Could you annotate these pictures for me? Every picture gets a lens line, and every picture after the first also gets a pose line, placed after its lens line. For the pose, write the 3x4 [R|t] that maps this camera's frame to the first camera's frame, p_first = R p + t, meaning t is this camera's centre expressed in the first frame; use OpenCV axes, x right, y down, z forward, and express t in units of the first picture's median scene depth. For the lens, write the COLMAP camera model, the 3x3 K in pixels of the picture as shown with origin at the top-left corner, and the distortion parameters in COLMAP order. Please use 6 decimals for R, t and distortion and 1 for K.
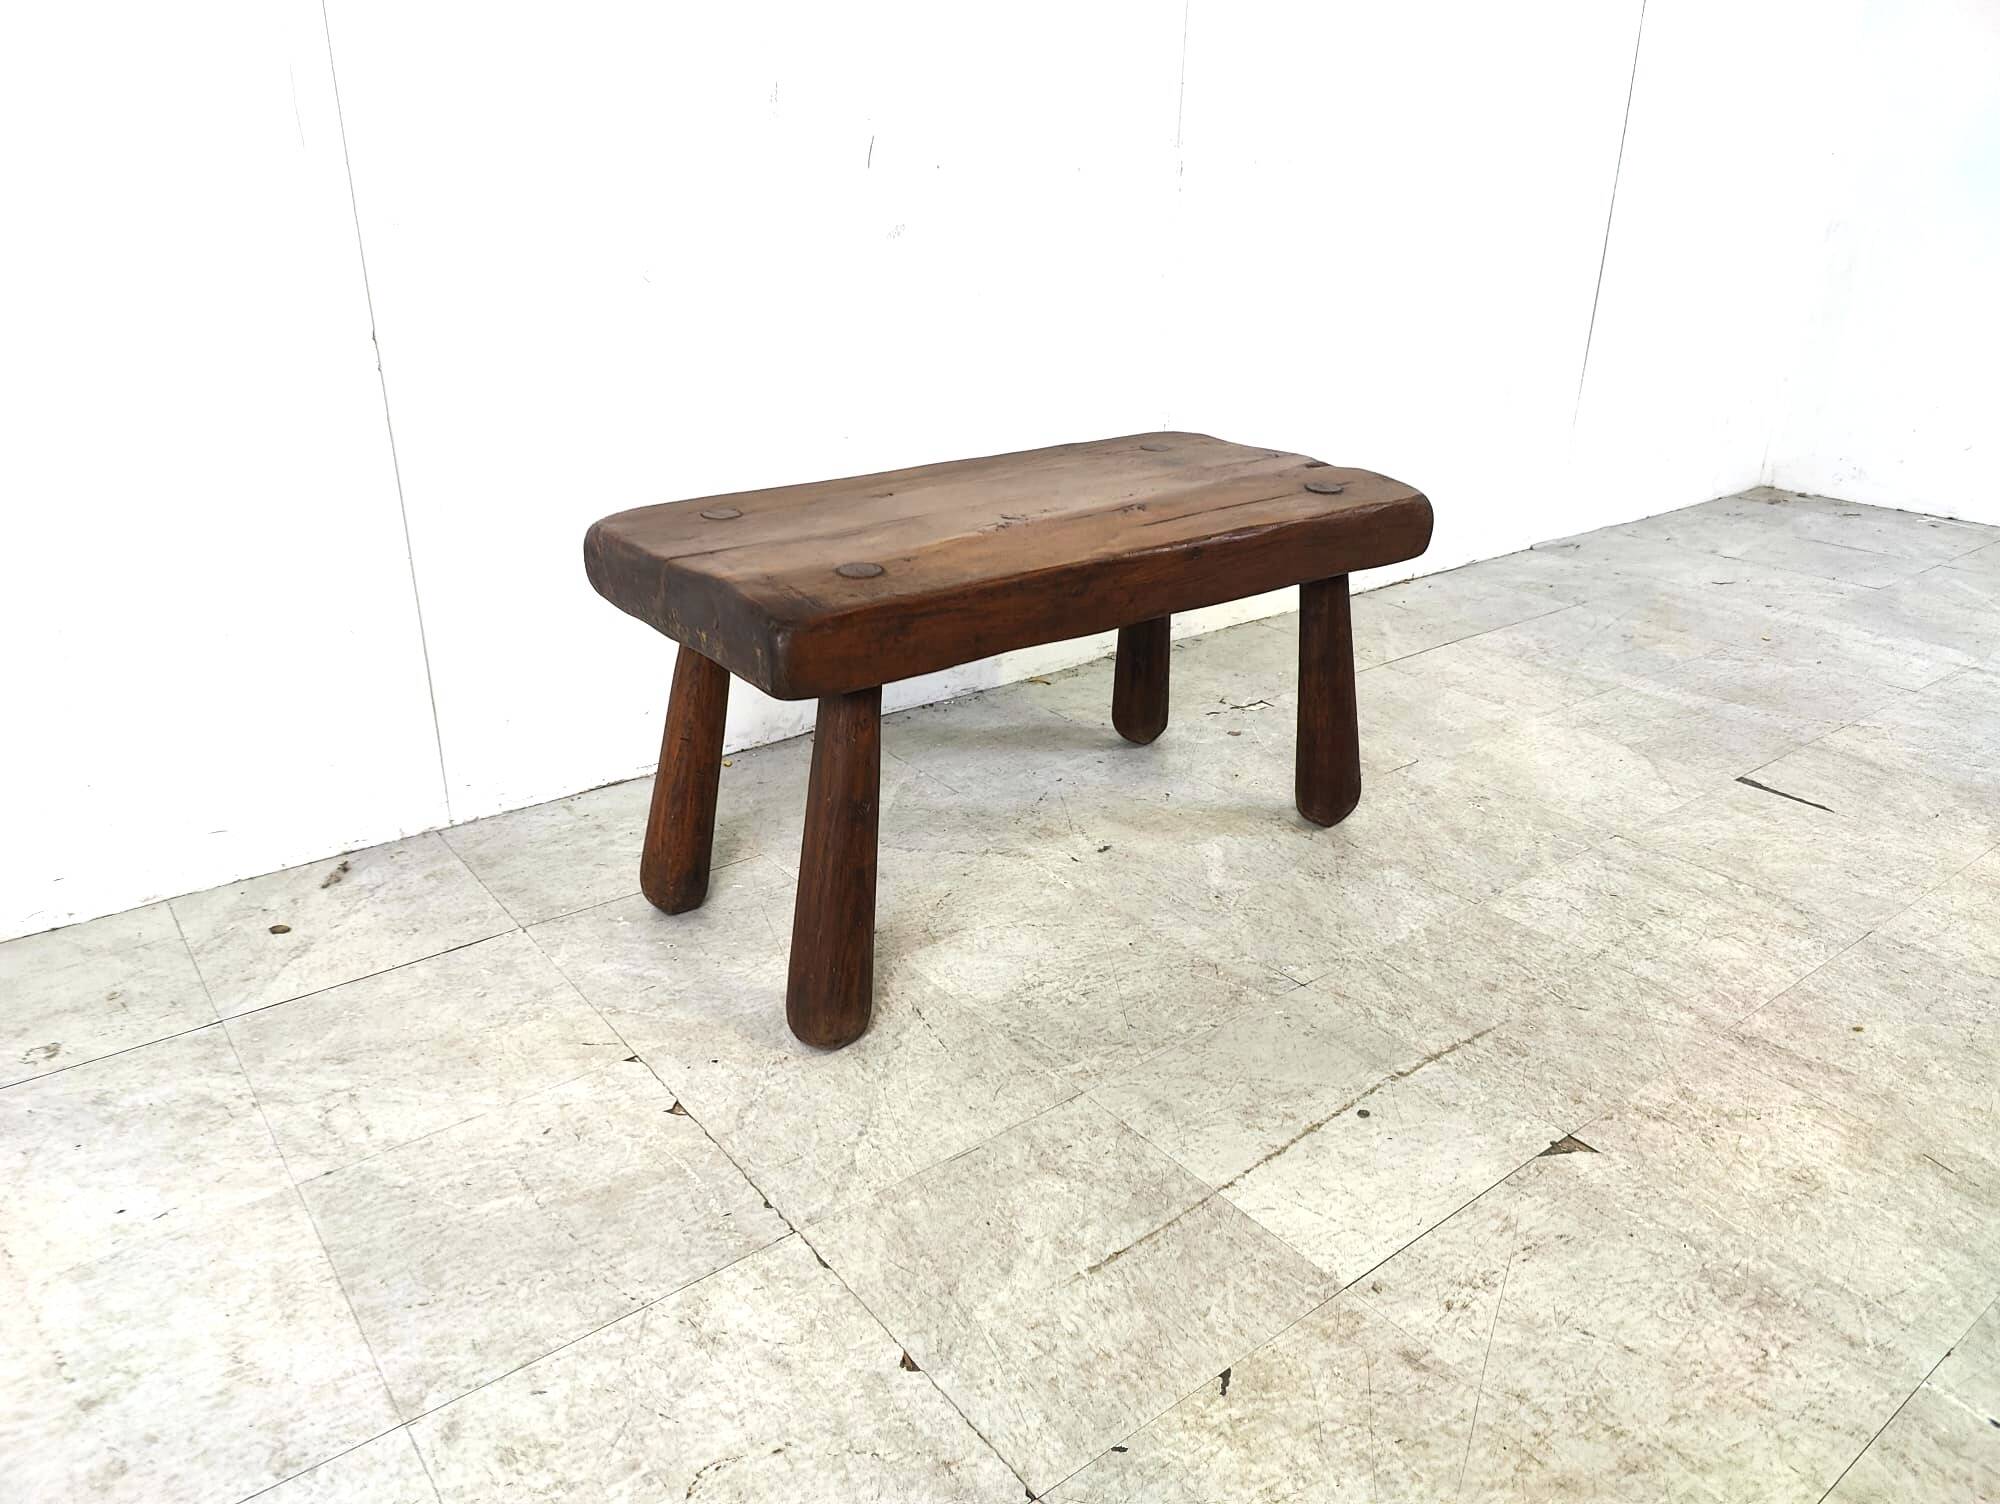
lens RADIAL K [[1383.1, 0, 982.0], [0, 1383.1, 740.6], [0, 0, 1]] dist [0.043052, -0.053287]
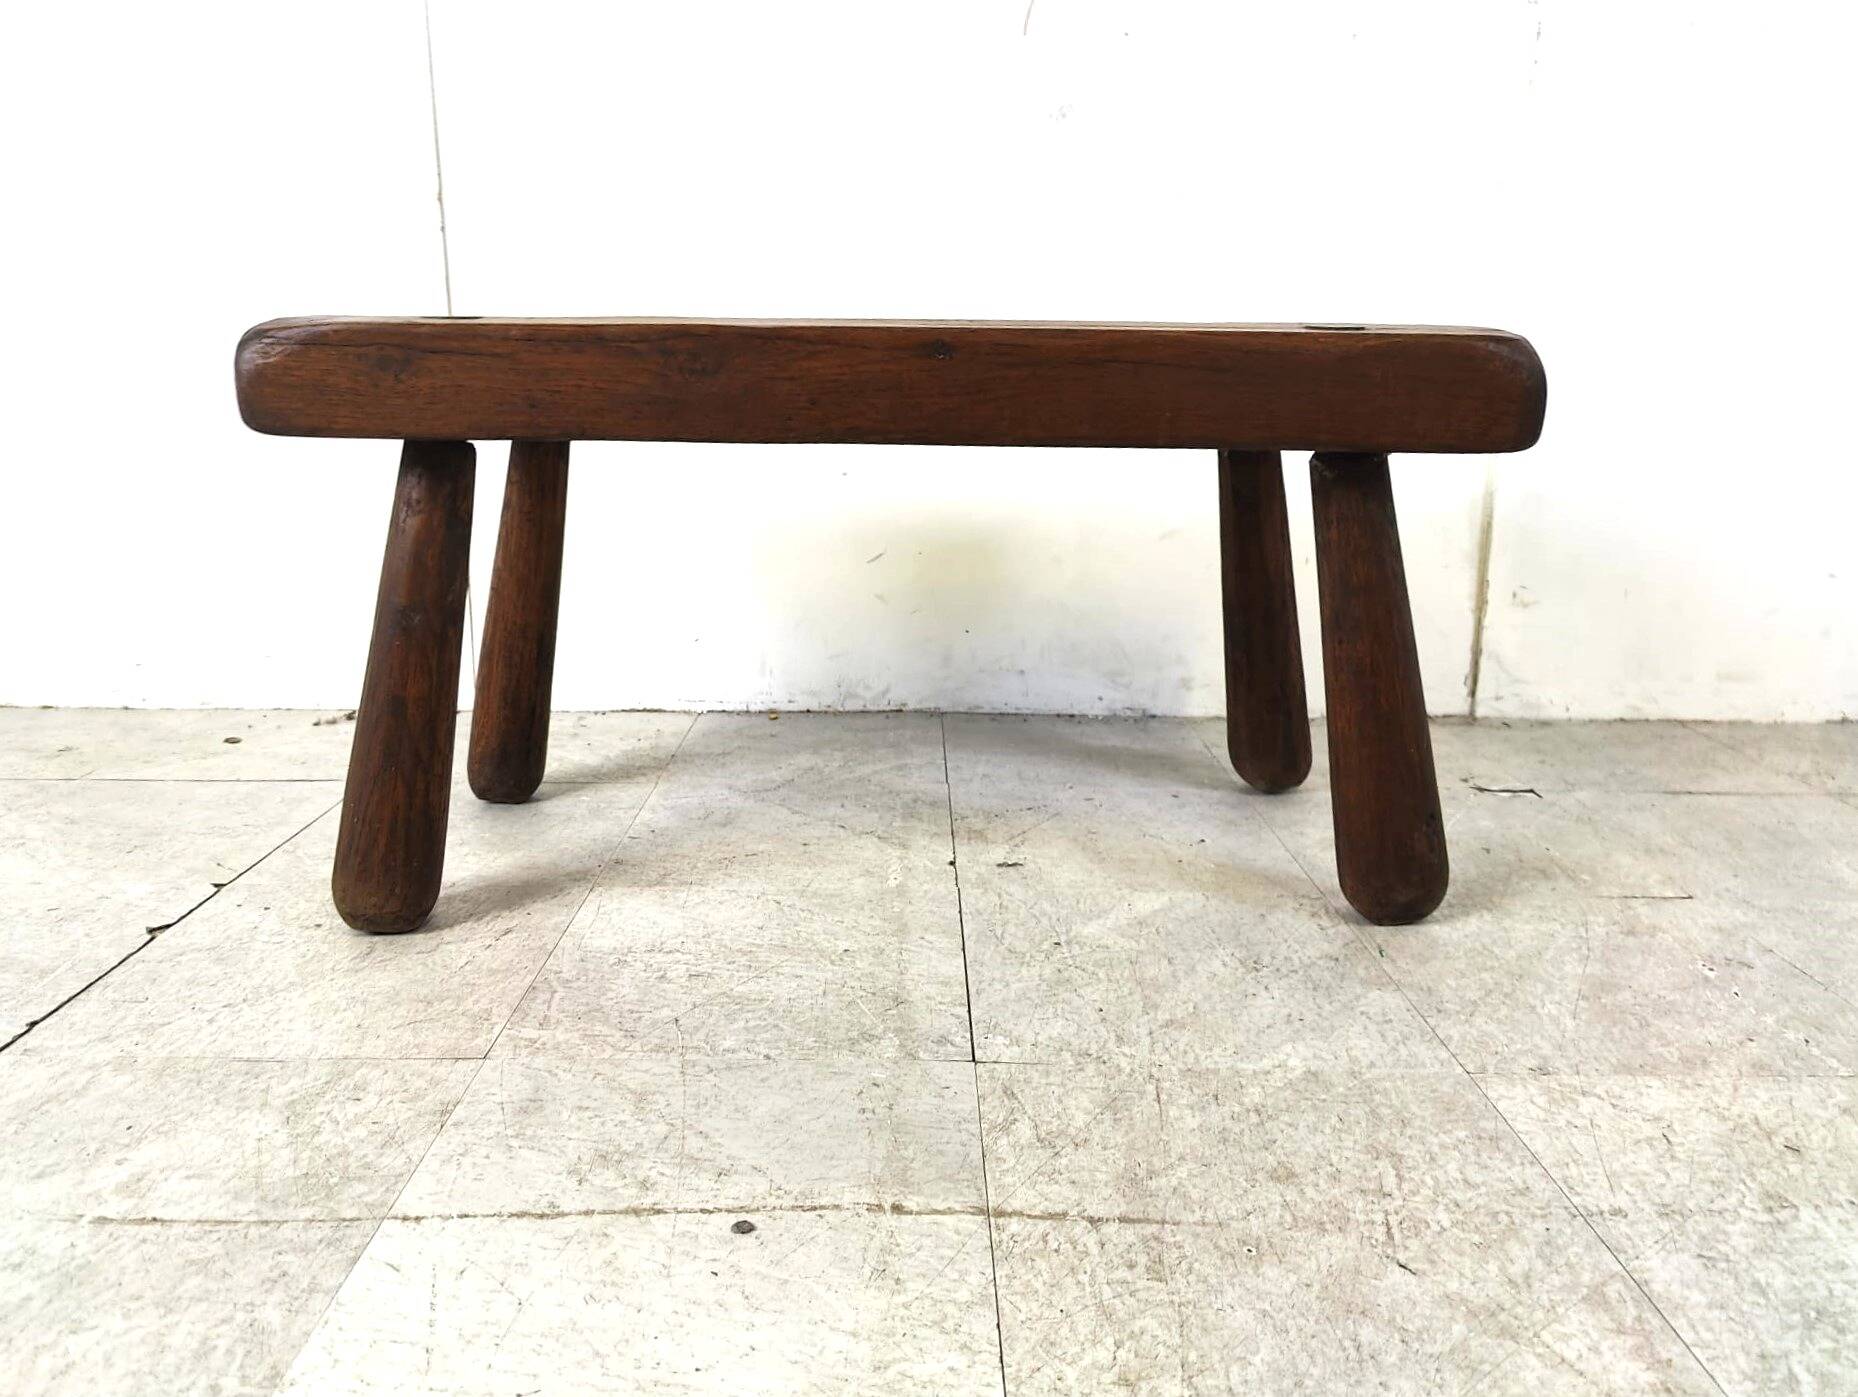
lens RADIAL K [[1387.1, 0, 896.4], [0, 1387.1, 702.3], [0, 0, 1]] dist [0.038784, -0.046289]
pose [[0.791174, 0.139485, -0.595472, 0.585284], [-0.233998, 0.968600, -0.084014, 0.093329], [0.565056, 0.205810, 0.798971, 0.518874]]
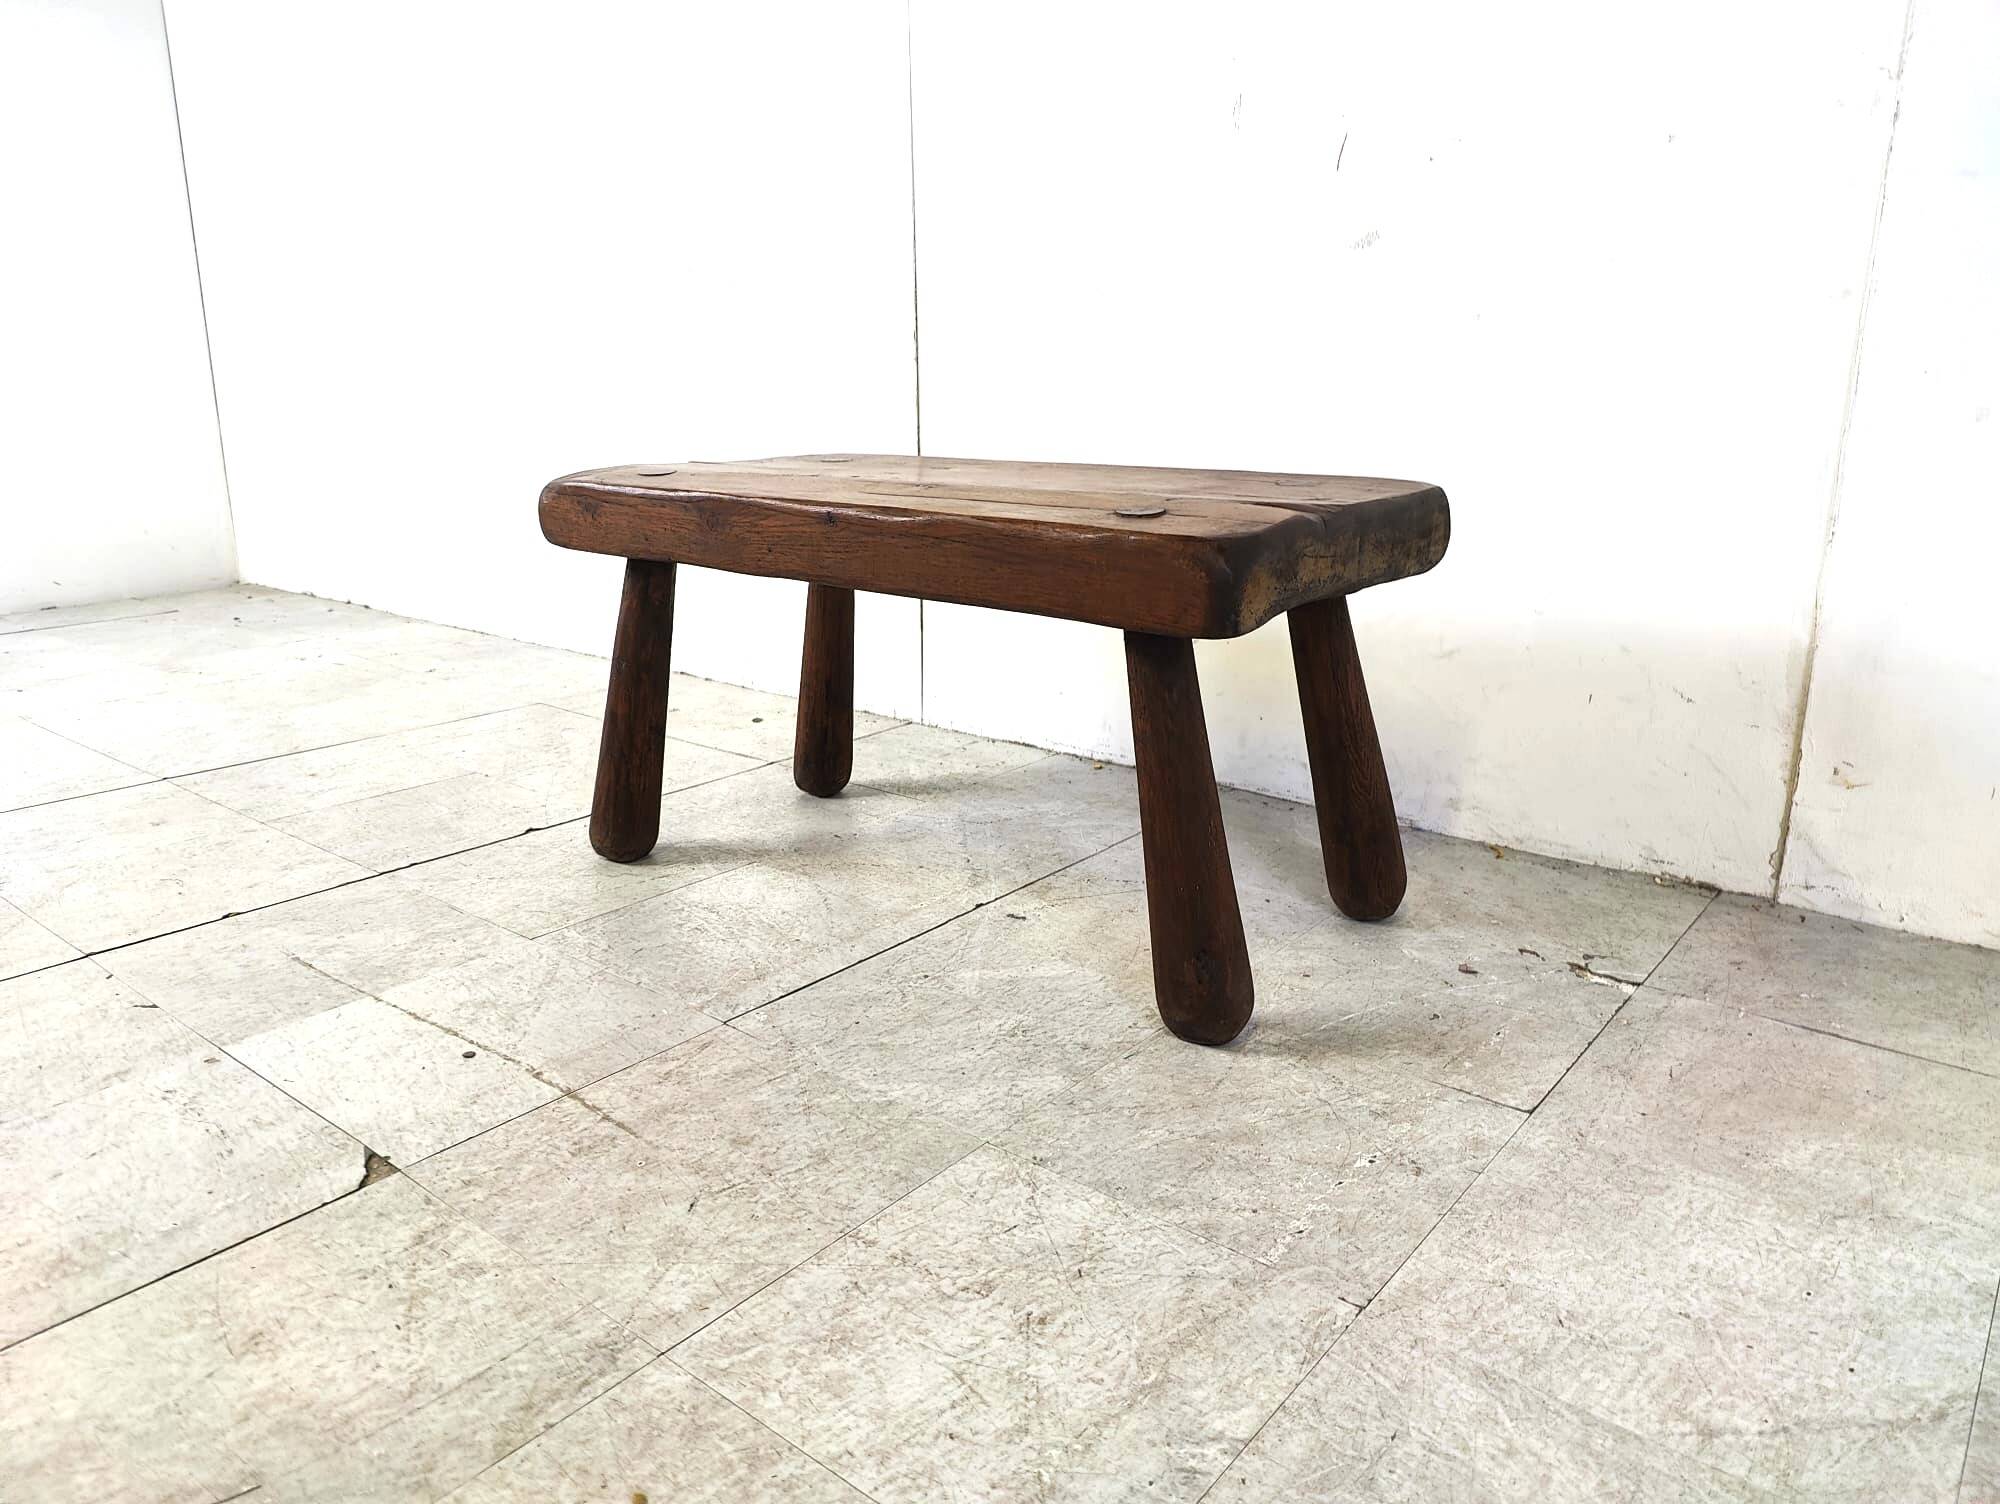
lens RADIAL K [[1383.1, 0, 986.4], [0, 1383.1, 744.7], [0, 0, 1]] dist [0.043052, -0.053287]
pose [[0.231285, 0.249627, -0.940316, 1.121632], [-0.365433, 0.918039, 0.153829, -0.186618], [0.901646, 0.308044, 0.303551, 0.909104]]
